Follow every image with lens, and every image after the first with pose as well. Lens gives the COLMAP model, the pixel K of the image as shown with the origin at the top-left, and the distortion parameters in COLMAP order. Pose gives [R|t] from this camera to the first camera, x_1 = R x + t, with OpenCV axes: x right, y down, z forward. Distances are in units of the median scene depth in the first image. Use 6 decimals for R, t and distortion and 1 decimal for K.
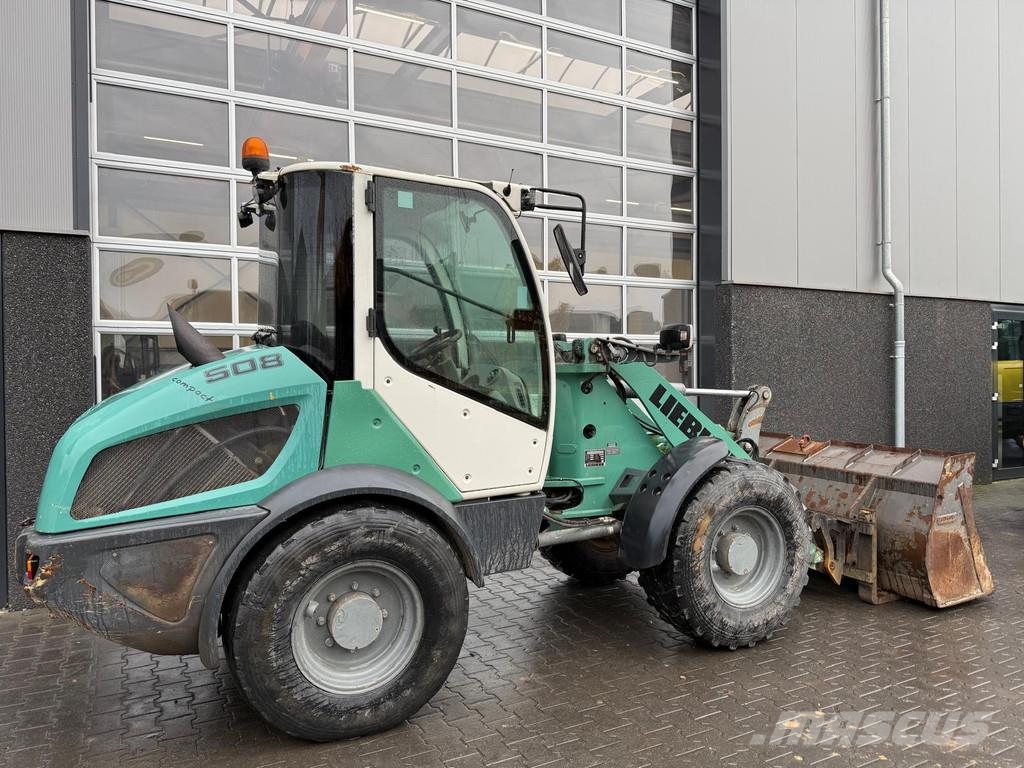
lens RADIAL K [[707.9, 0, 506.9], [0, 707.9, 382.3], [0, 0, 1]] dist [0.087902, -0.135603]
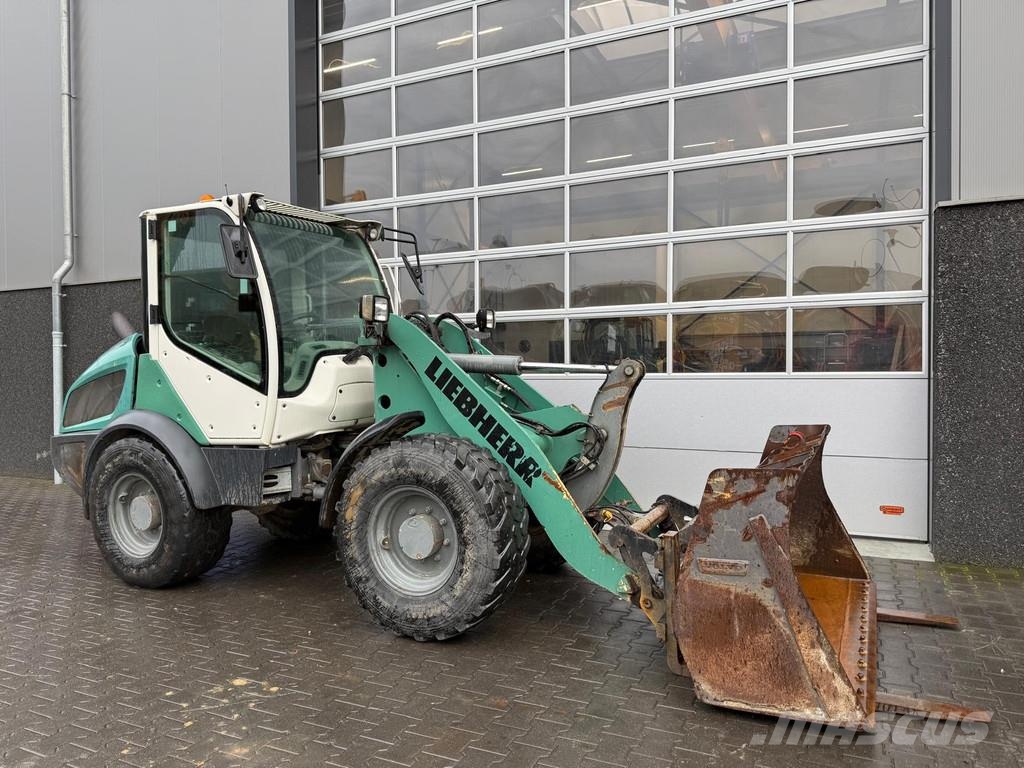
lens RADIAL K [[708.7, 0, 510.7], [0, 708.7, 374.1], [0, 0, 1]] dist [0.088735, -0.136239]
pose [[0.604995, 0.008140, -0.796188, 1.440119], [-0.002378, 0.999962, 0.008417, 0.024705], [0.796226, -0.003199, 0.604991, 0.681624]]
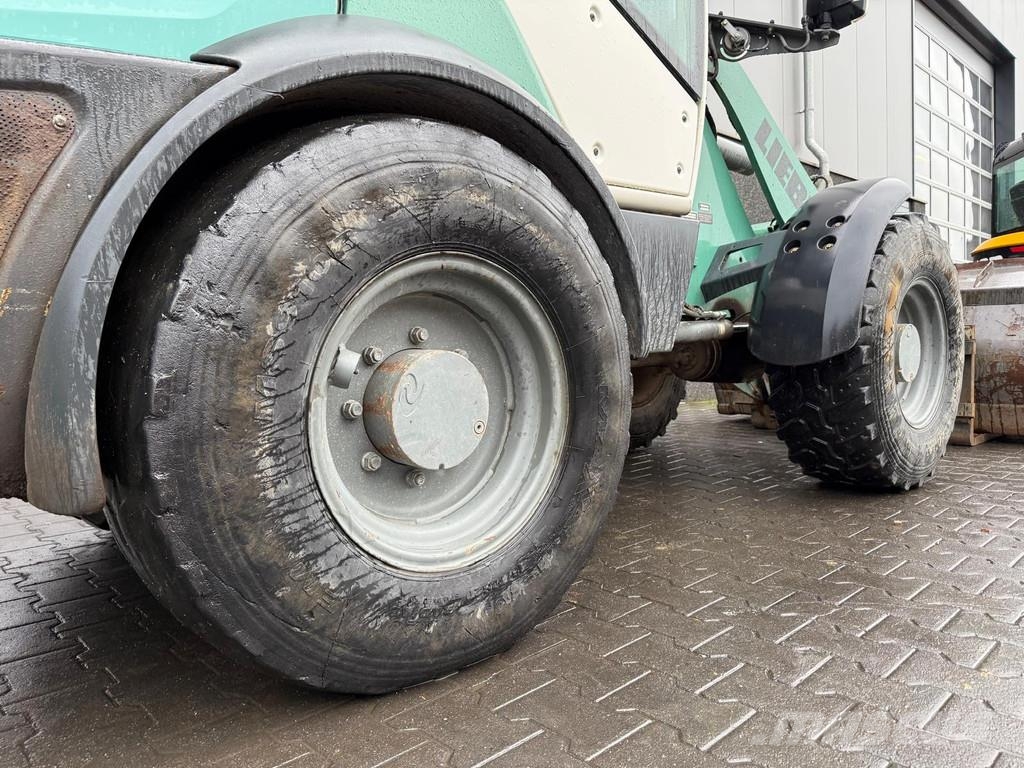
lens RADIAL K [[717.8, 0, 512.0], [0, 717.8, 377.7], [0, 0, 1]] dist [0.094241, -0.141941]
pose [[0.961100, -0.026870, 0.274890, -0.277362], [0.017275, 0.999156, 0.037264, 0.293641], [-0.275659, -0.031066, 0.960753, 0.561778]]
